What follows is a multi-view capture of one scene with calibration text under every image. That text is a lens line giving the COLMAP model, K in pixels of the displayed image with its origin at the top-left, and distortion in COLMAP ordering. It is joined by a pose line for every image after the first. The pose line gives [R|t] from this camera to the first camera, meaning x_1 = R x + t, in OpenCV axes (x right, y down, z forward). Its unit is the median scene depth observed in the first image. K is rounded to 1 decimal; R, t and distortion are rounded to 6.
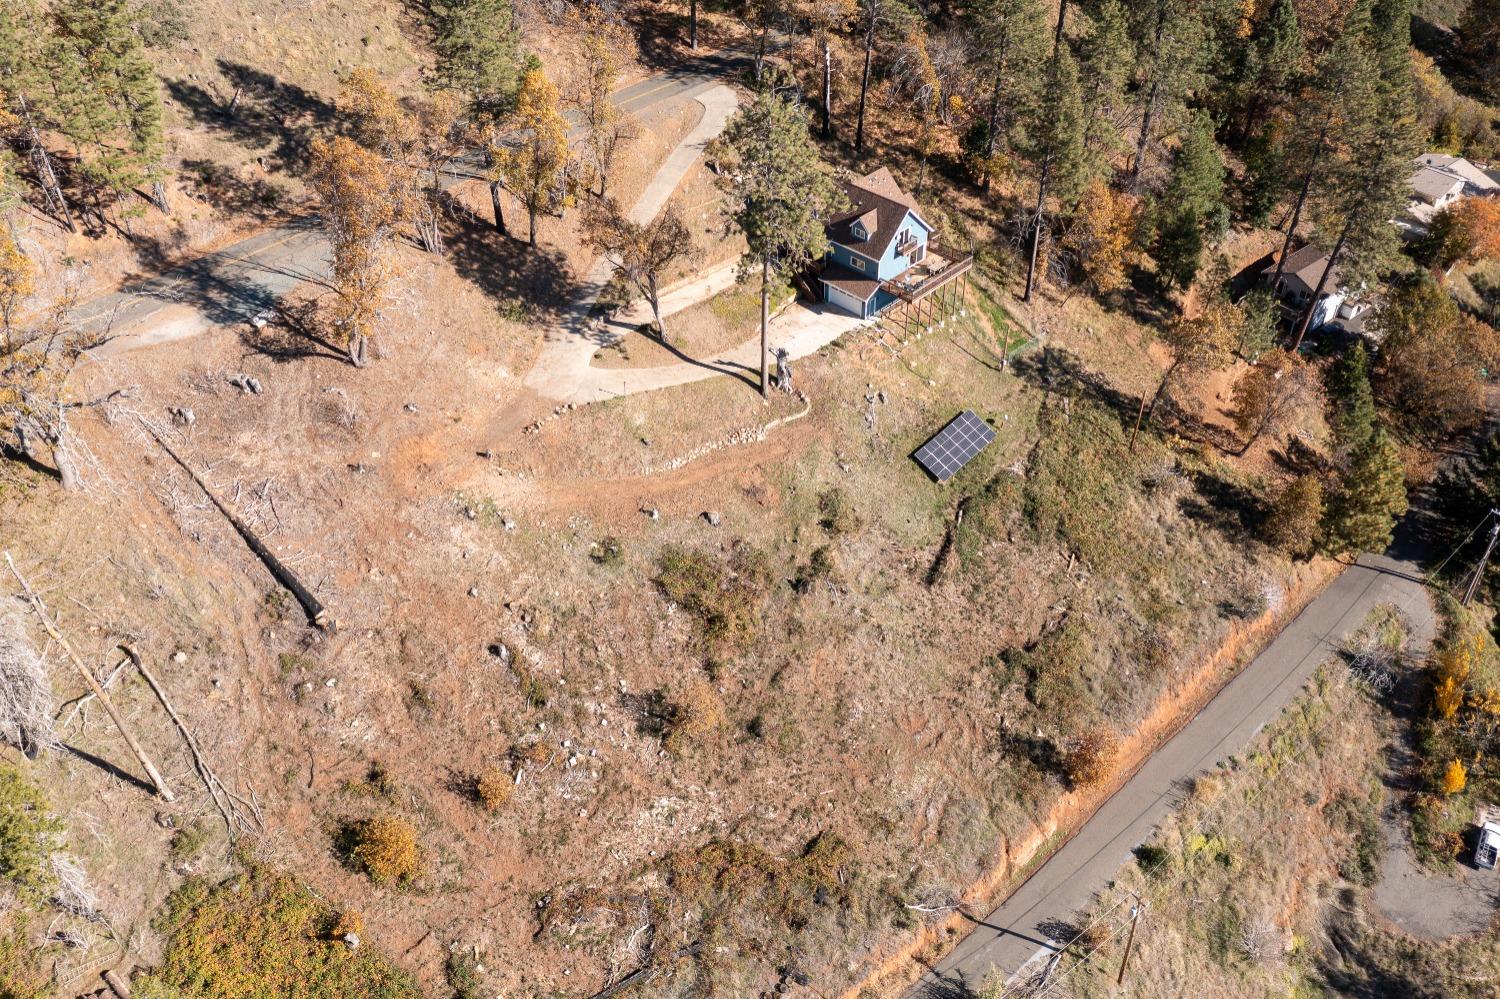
lens RADIAL K [[1257.6, 0, 766.9], [0, 1257.6, 499.7], [0, 0, 1]] dist [-0.014460, -0.009145]
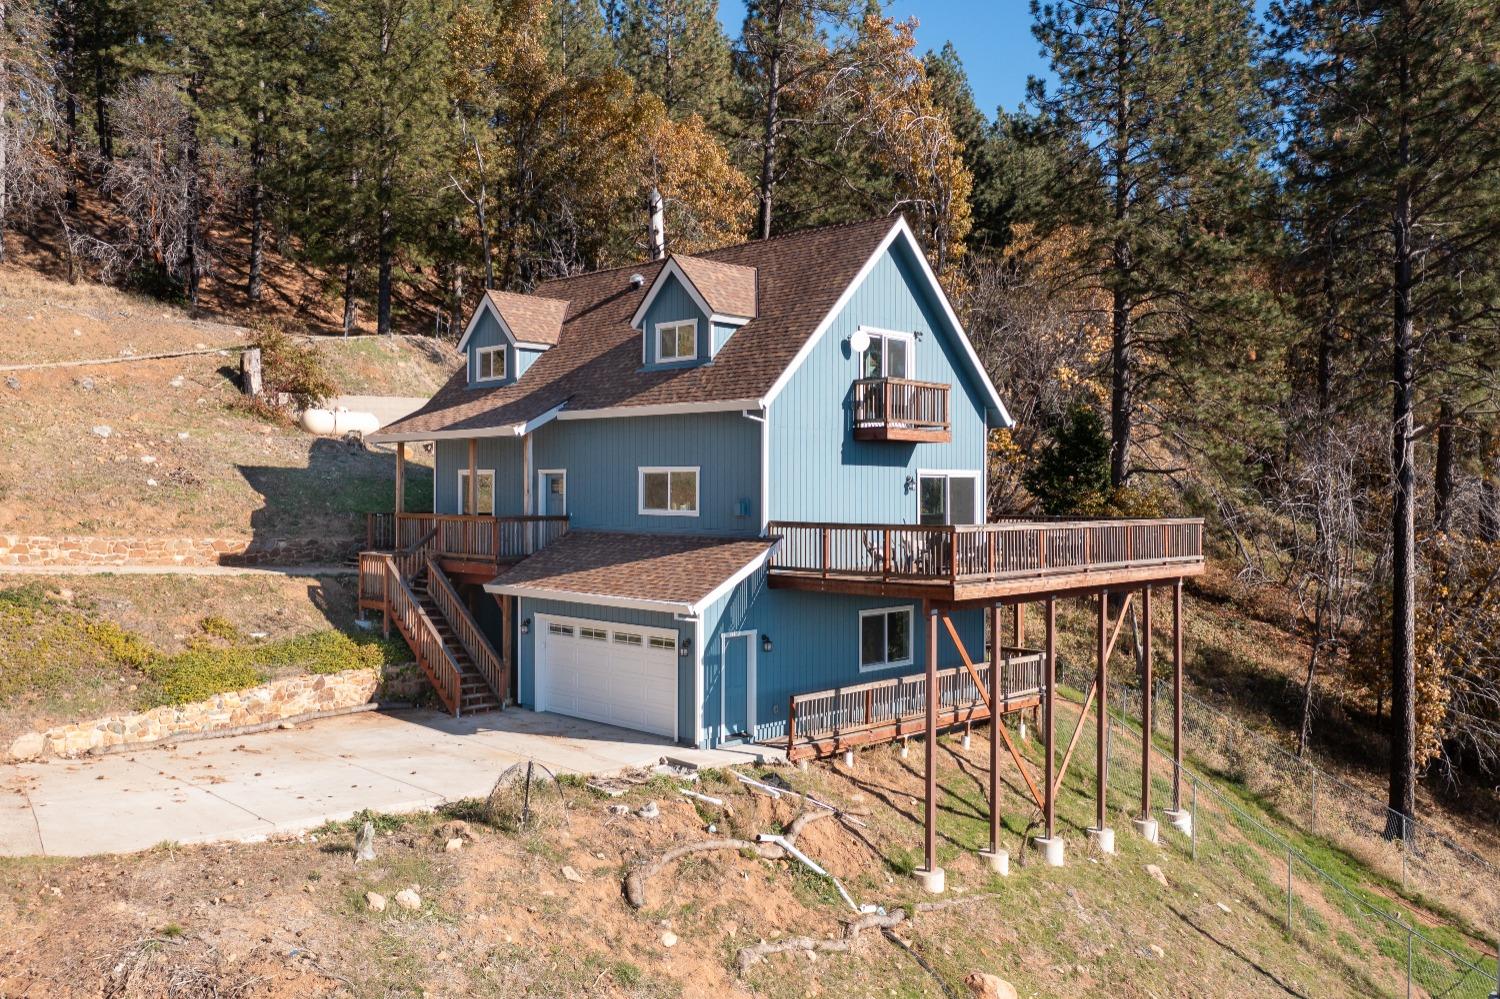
lens RADIAL K [[1210.5, 0, 750.0], [0, 1210.5, 499.5], [0, 0, 1]] dist [-0.005425, 0.000868]
pose [[0.999925, 0.006665, -0.010243, 0.094822], [-0.011714, 0.761467, -0.648098, -0.063041], [0.003481, 0.648170, 0.761488, 0.917729]]
